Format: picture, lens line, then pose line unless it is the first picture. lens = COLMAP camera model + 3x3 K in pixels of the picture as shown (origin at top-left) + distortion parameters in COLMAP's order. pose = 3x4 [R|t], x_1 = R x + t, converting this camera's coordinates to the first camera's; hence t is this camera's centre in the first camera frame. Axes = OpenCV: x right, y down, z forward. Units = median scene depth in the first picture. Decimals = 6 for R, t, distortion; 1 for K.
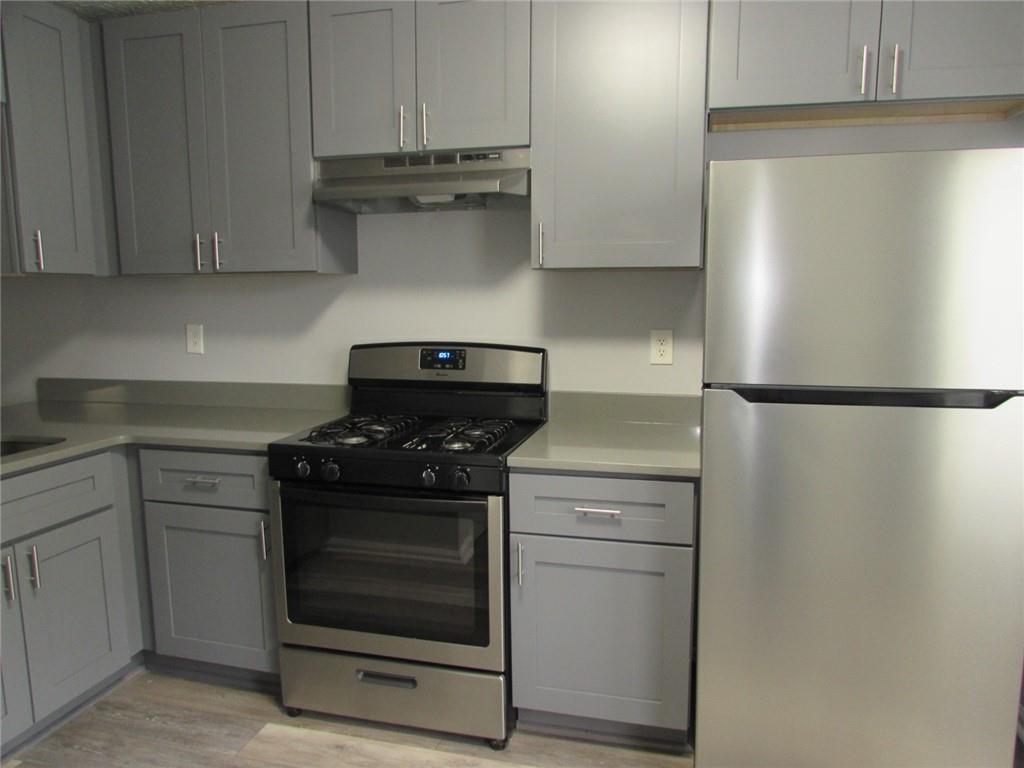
lens RADIAL K [[716.0, 0, 506.1], [0, 716.0, 387.7], [0, 0, 1]] dist [-0.026907, 0.002008]
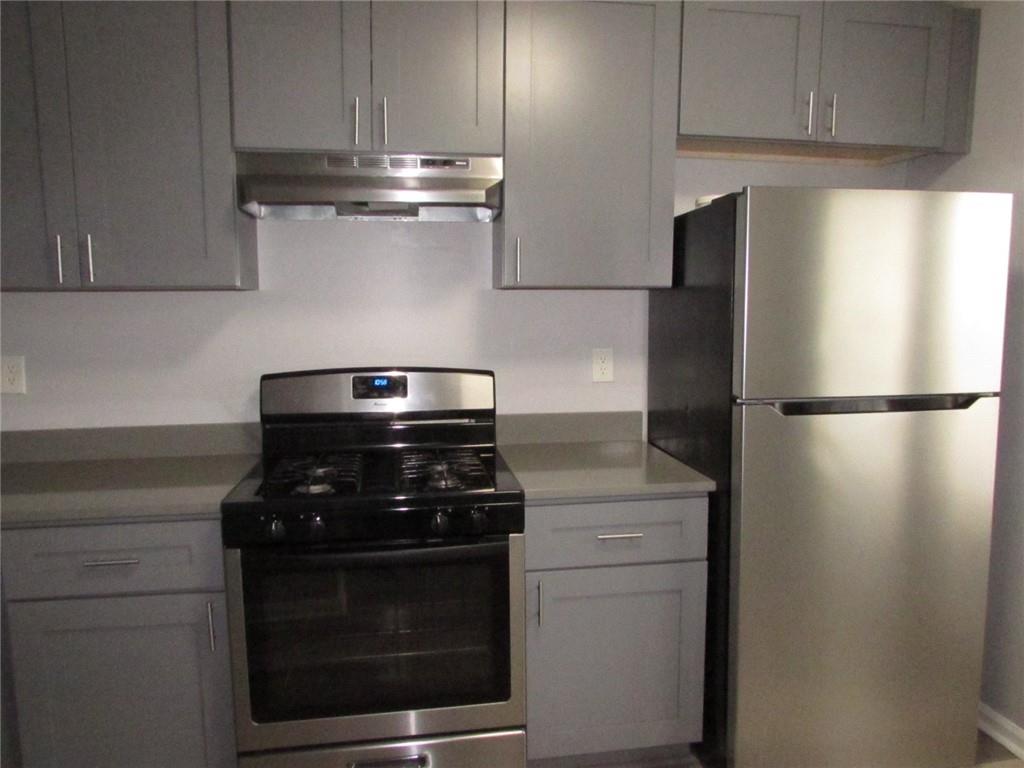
lens RADIAL K [[726.0, 0, 501.7], [0, 726.0, 384.6], [0, 0, 1]] dist [-0.036853, 0.026739]
pose [[0.918048, -0.044306, 0.393985, -0.342324], [0.054807, 0.998378, -0.015436, -0.022915], [-0.392662, 0.035764, 0.918987, 0.132422]]
